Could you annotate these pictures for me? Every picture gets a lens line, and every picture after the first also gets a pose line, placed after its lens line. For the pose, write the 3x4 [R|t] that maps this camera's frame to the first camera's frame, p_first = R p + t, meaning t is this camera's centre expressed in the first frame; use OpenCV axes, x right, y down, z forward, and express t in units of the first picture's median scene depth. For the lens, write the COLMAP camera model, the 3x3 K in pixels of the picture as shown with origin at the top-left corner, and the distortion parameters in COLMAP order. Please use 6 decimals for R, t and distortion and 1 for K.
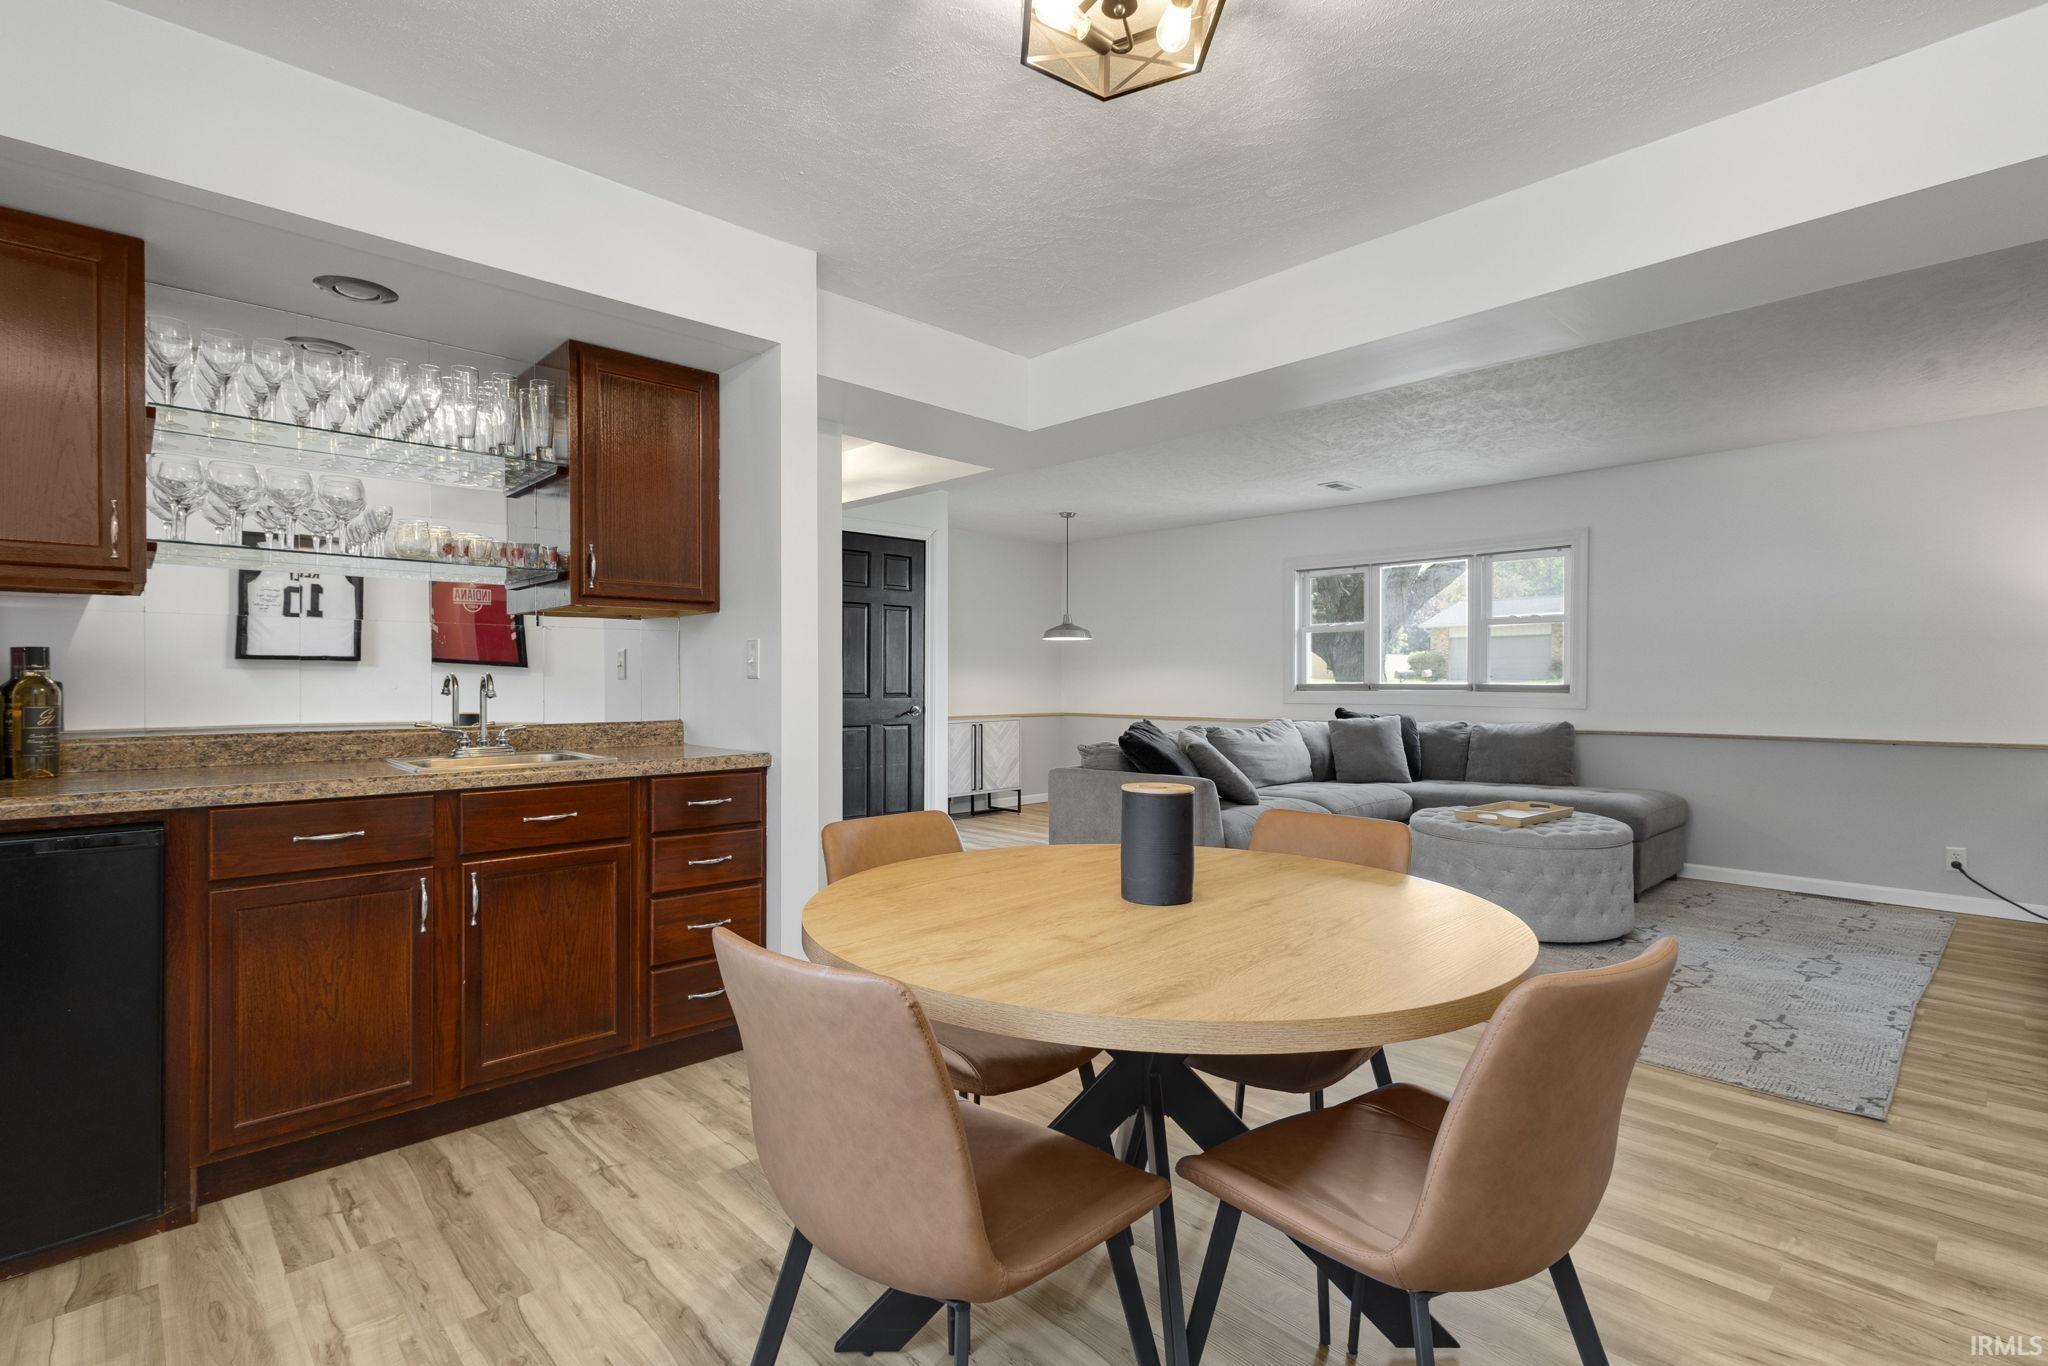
lens RADIAL K [[956.4, 0, 1025.0], [0, 956.4, 676.6], [0, 0, 1]] dist [0.008784, -0.000811]
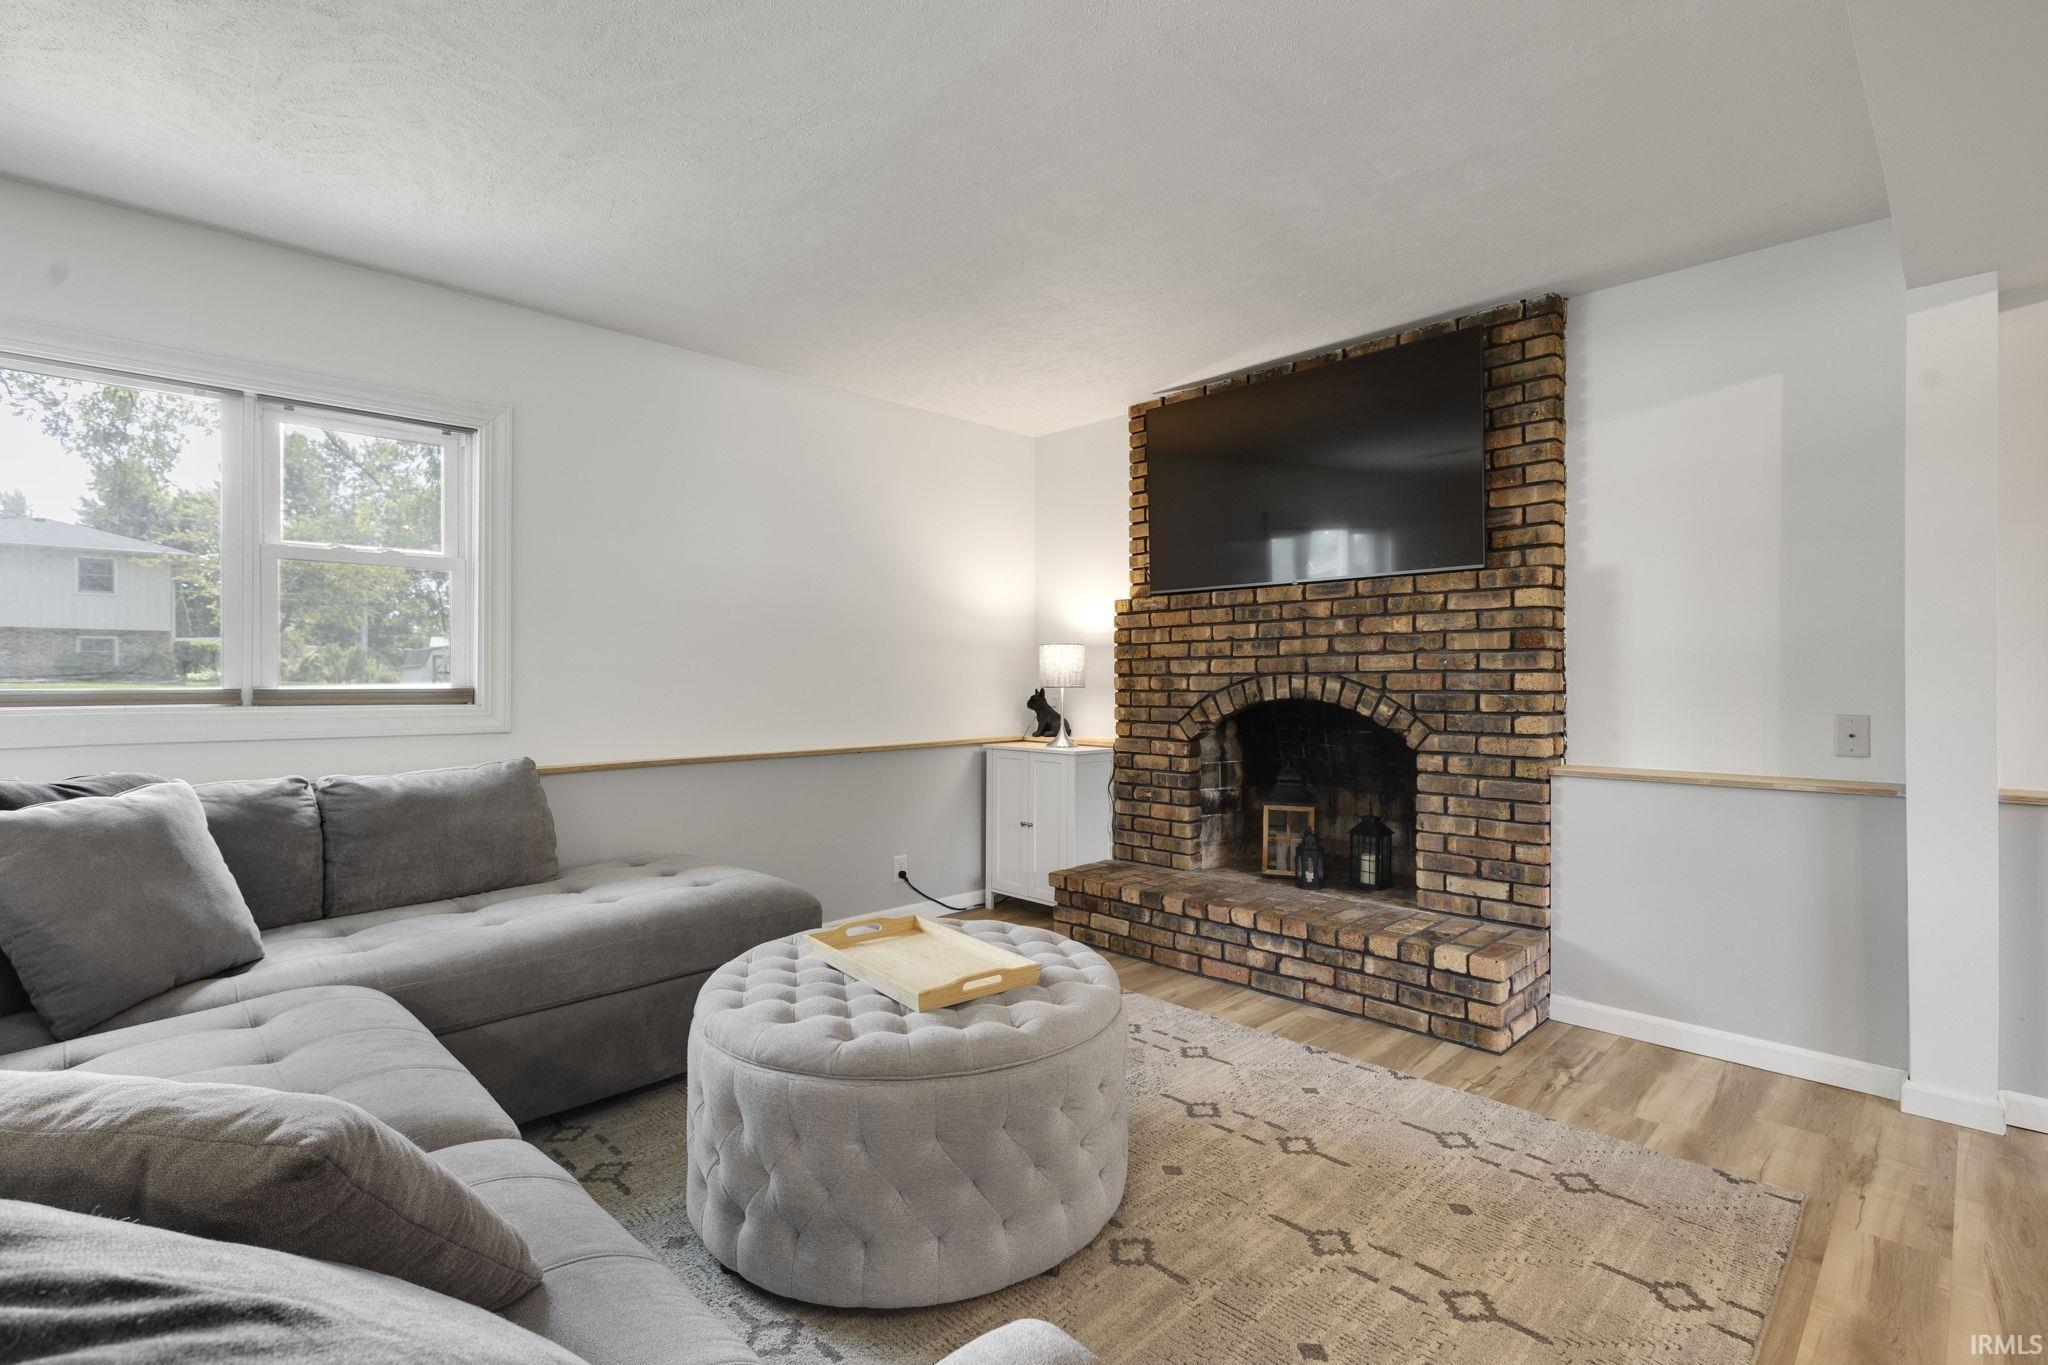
lens RADIAL K [[956.4, 0, 1025.0], [0, 956.4, 676.1], [0, 0, 1]] dist [0.008784, -0.000811]
pose [[-0.011127, 0.004572, 0.999928, 0.033284], [0.001606, 0.999988, -0.004555, 0.006532], [-0.999937, 0.001556, -0.011134, 0.894670]]
